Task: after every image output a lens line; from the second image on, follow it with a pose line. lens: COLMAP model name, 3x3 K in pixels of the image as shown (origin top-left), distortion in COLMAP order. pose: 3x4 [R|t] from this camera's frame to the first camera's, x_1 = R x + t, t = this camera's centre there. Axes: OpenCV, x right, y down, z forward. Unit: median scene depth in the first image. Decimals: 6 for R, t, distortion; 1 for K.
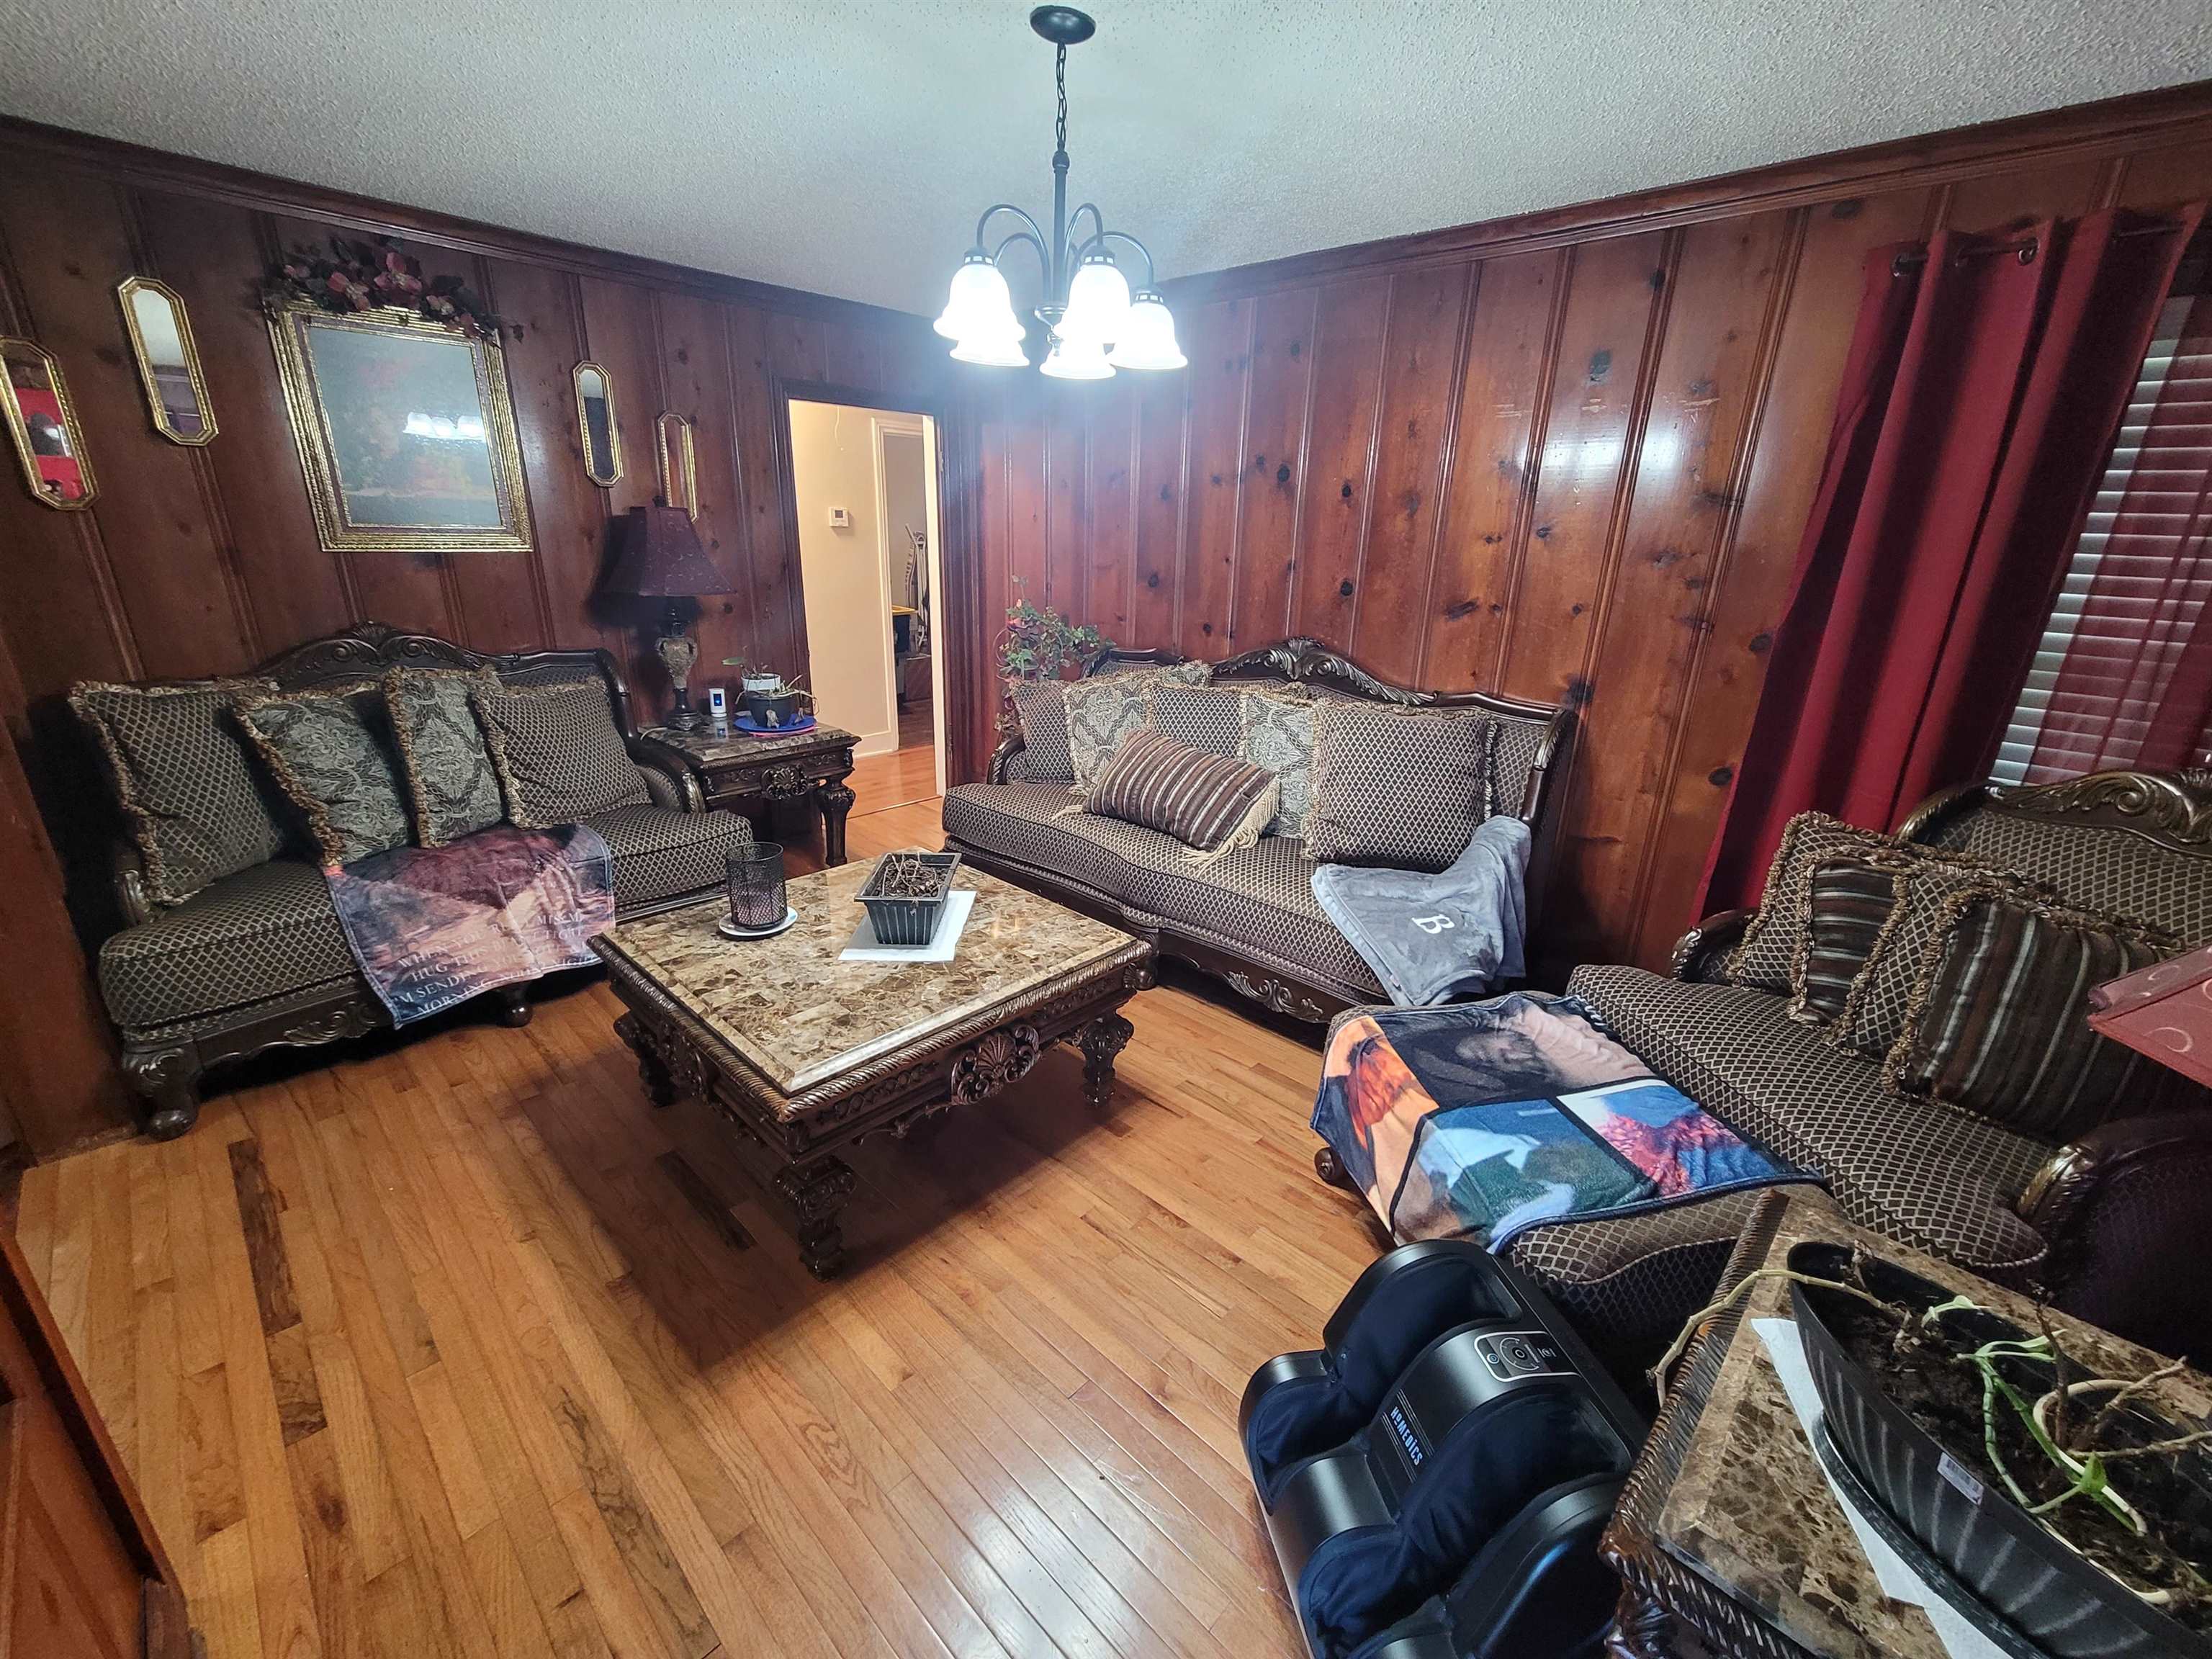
lens RADIAL K [[904.8, 0, 1111.8], [0, 904.8, 831.5], [0, 0, 1]] dist [-0.001353, 0.000080]
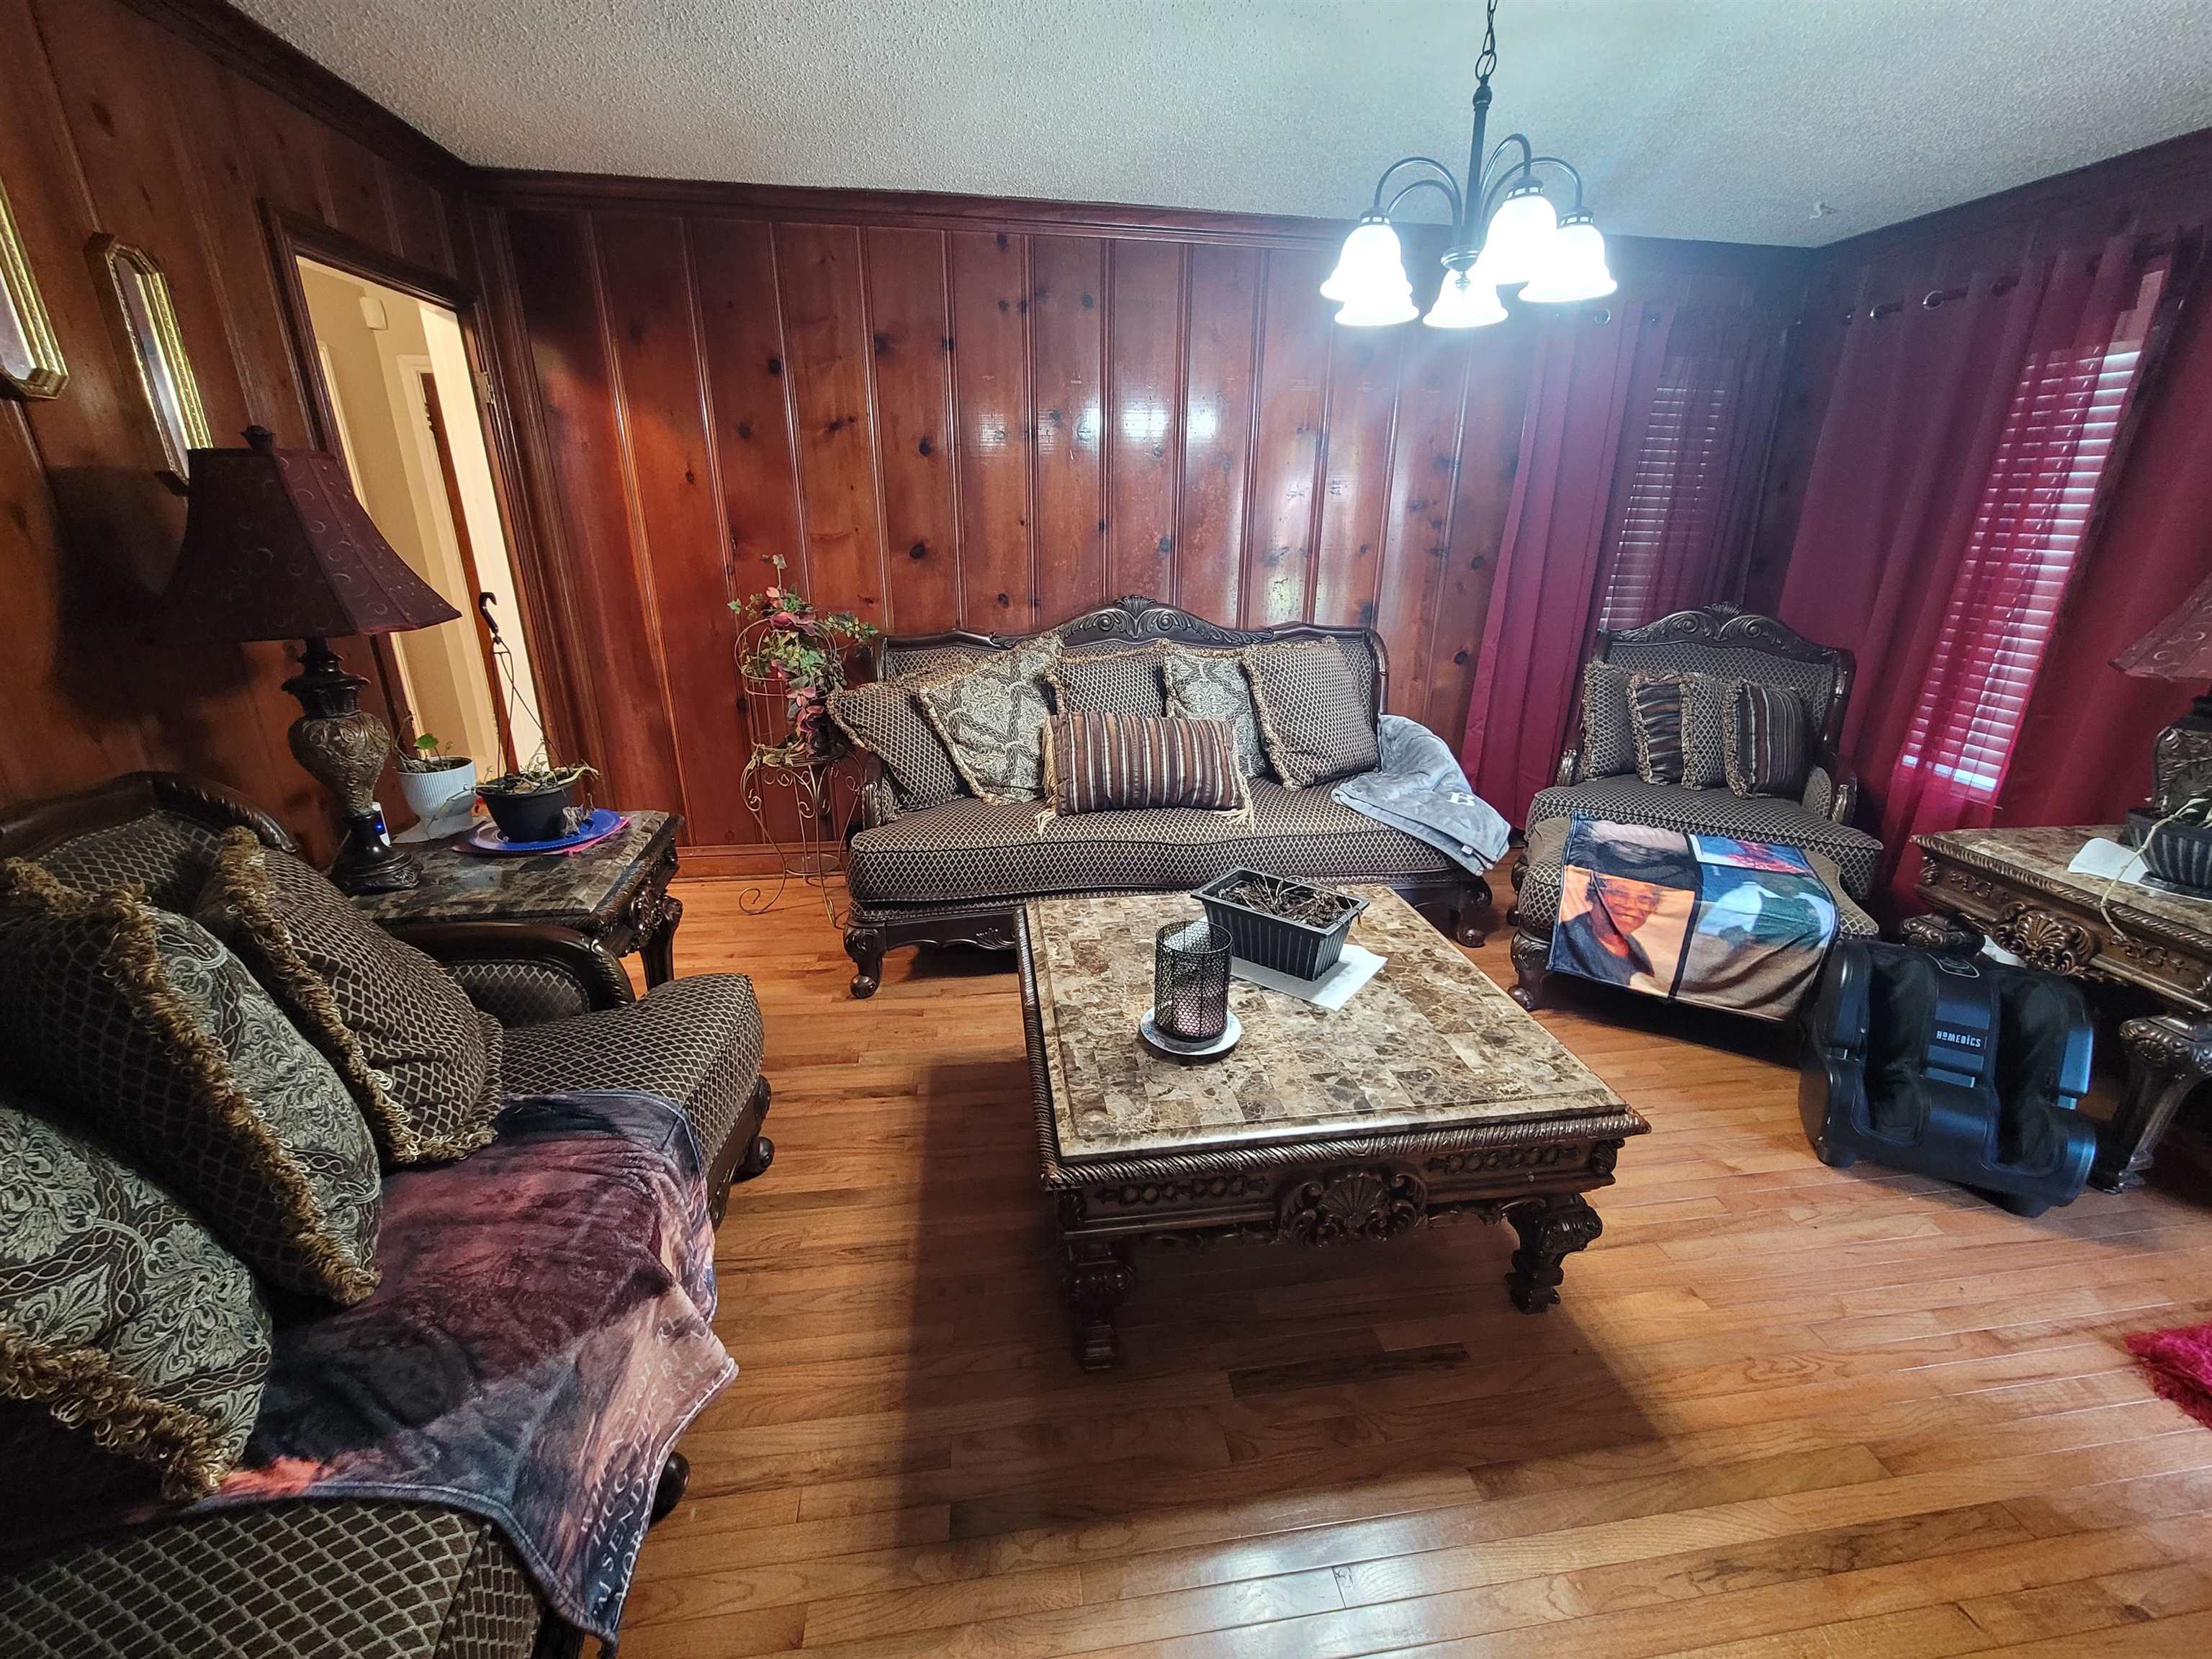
lens RADIAL K [[904.8, 0, 1111.8], [0, 904.8, 831.5], [0, 0, 1]] dist [-0.001353, 0.000080]
pose [[0.618690, -0.284673, 0.732245, -0.960537], [0.259083, 0.953833, 0.151914, -0.188793], [-0.741686, 0.095725, 0.663882, 0.568326]]
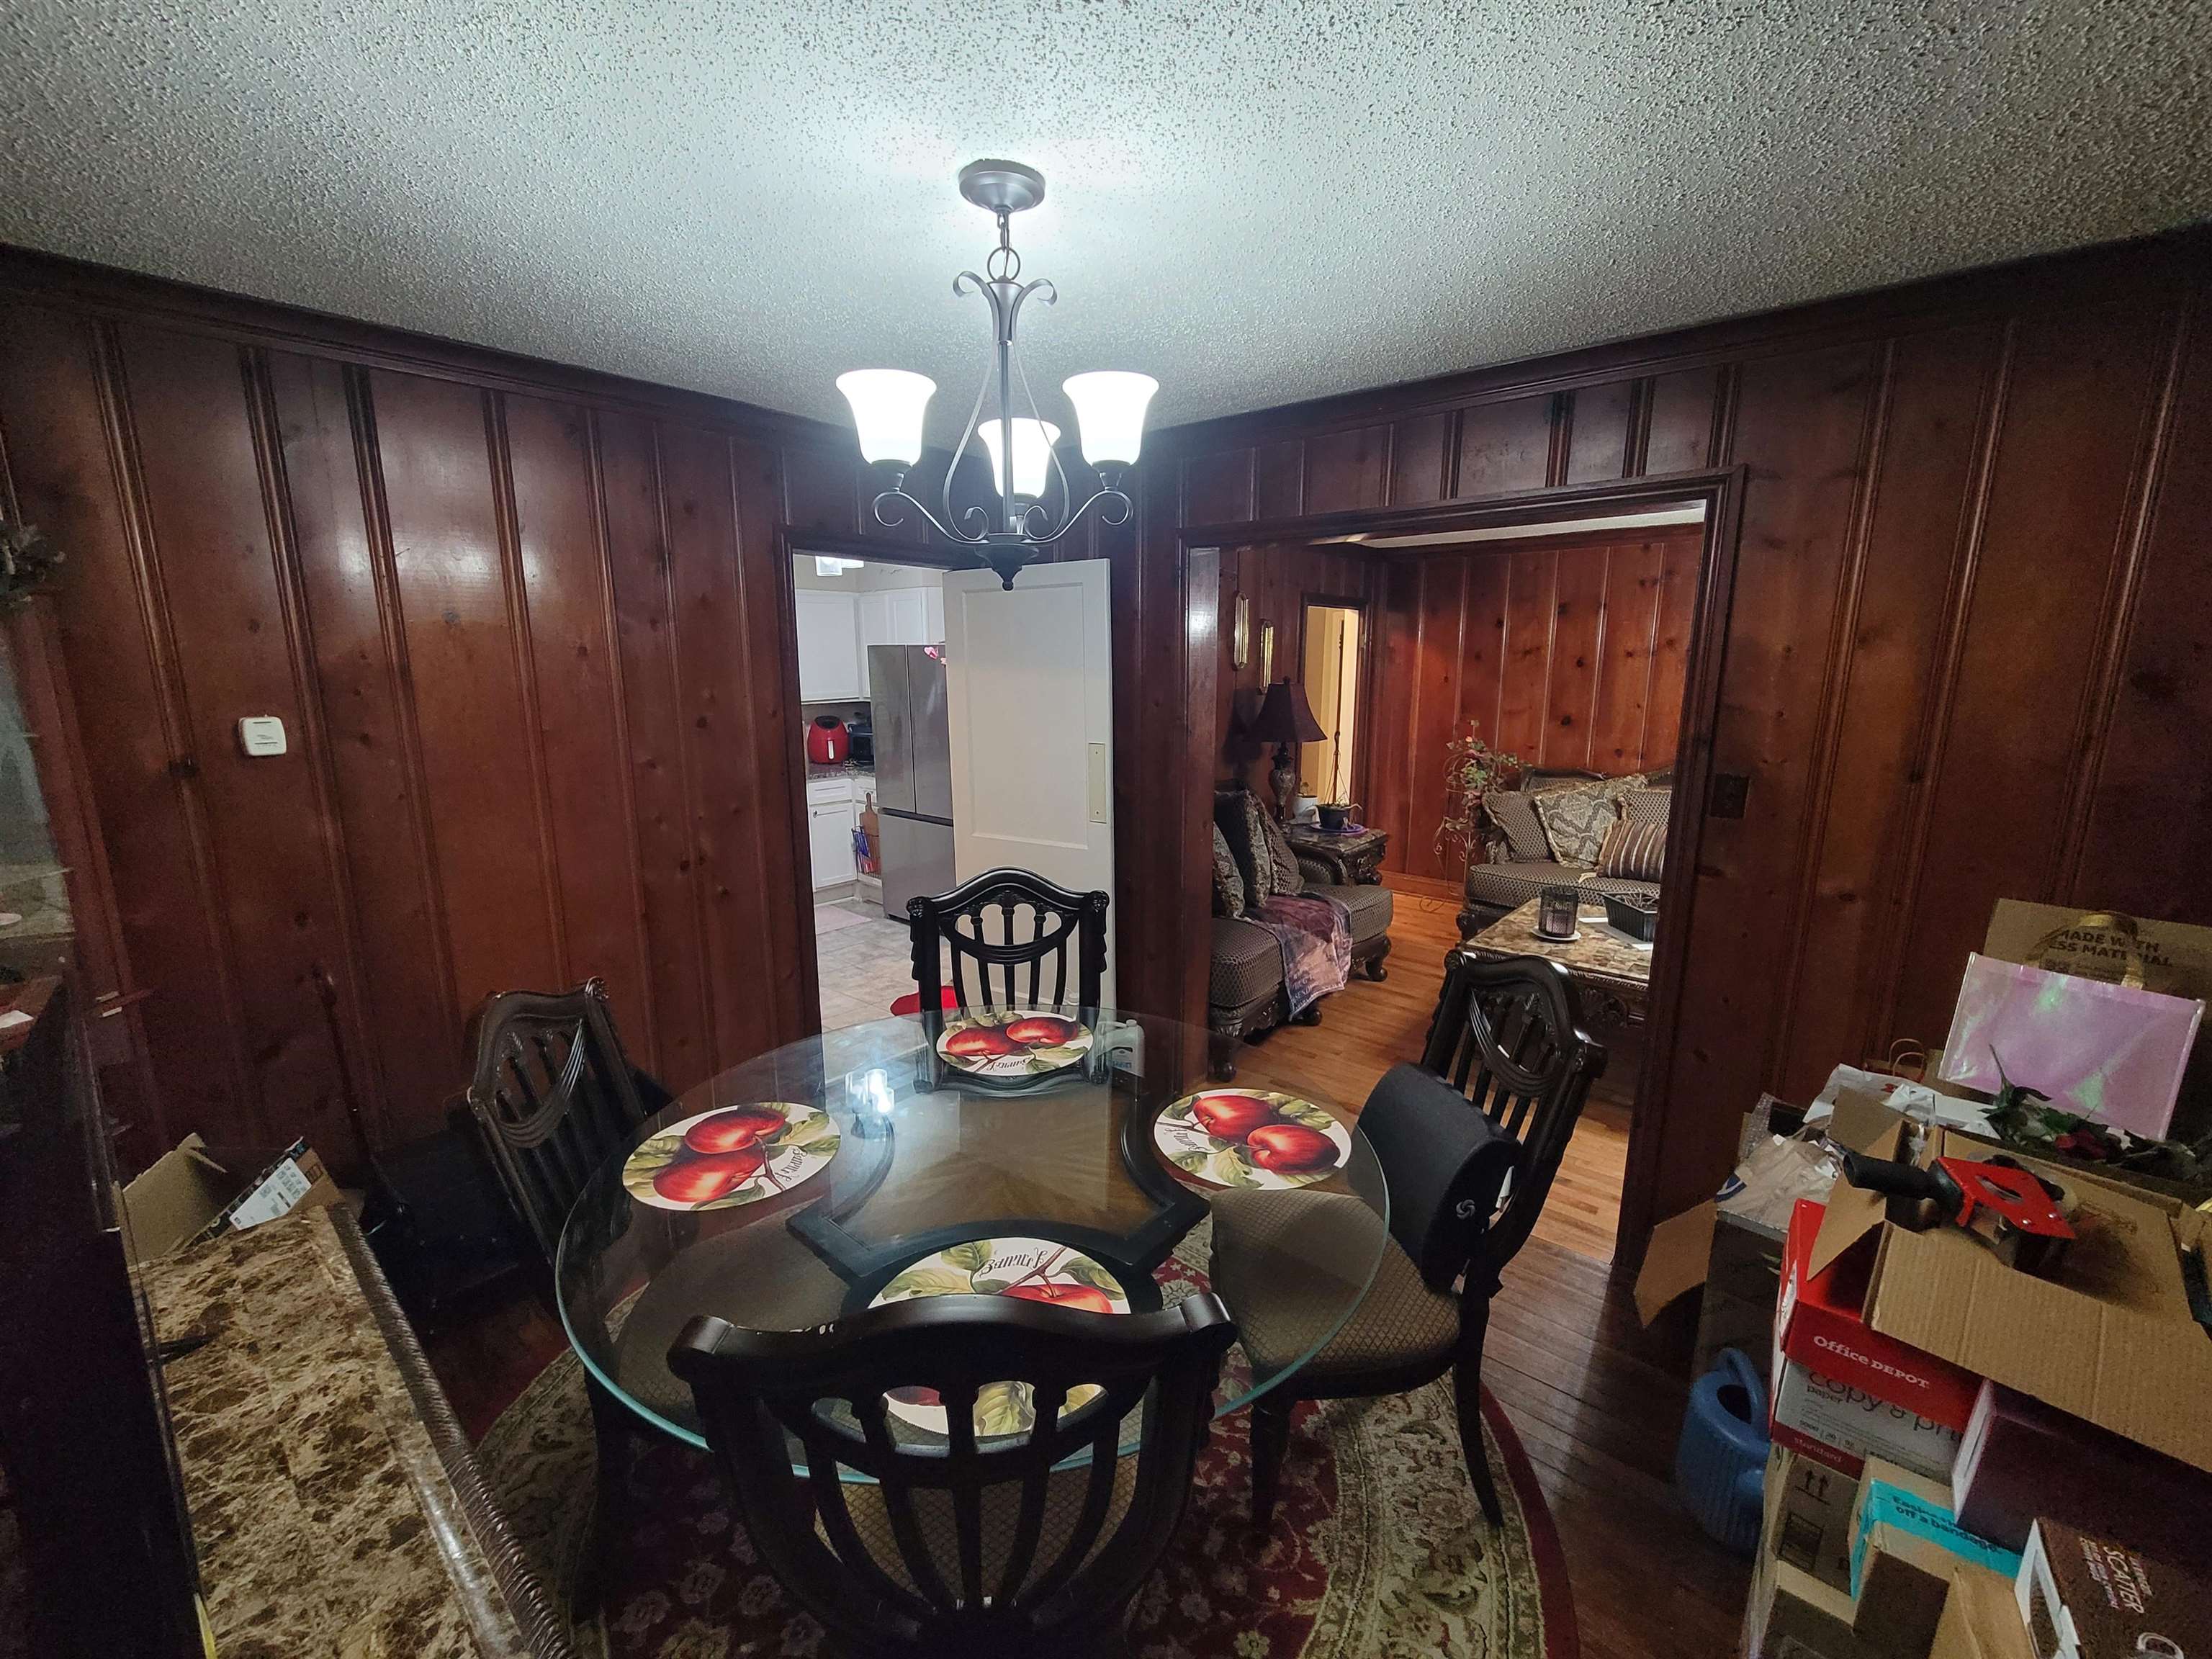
lens RADIAL K [[904.8, 0, 1111.8], [0, 904.8, 831.5], [0, 0, 1]] dist [-0.001353, 0.000080]
pose [[0.998433, -0.032817, 0.045330, -1.316718], [0.038716, 0.989942, -0.136075, 0.112308], [-0.040408, 0.137617, 0.989661, -0.646761]]
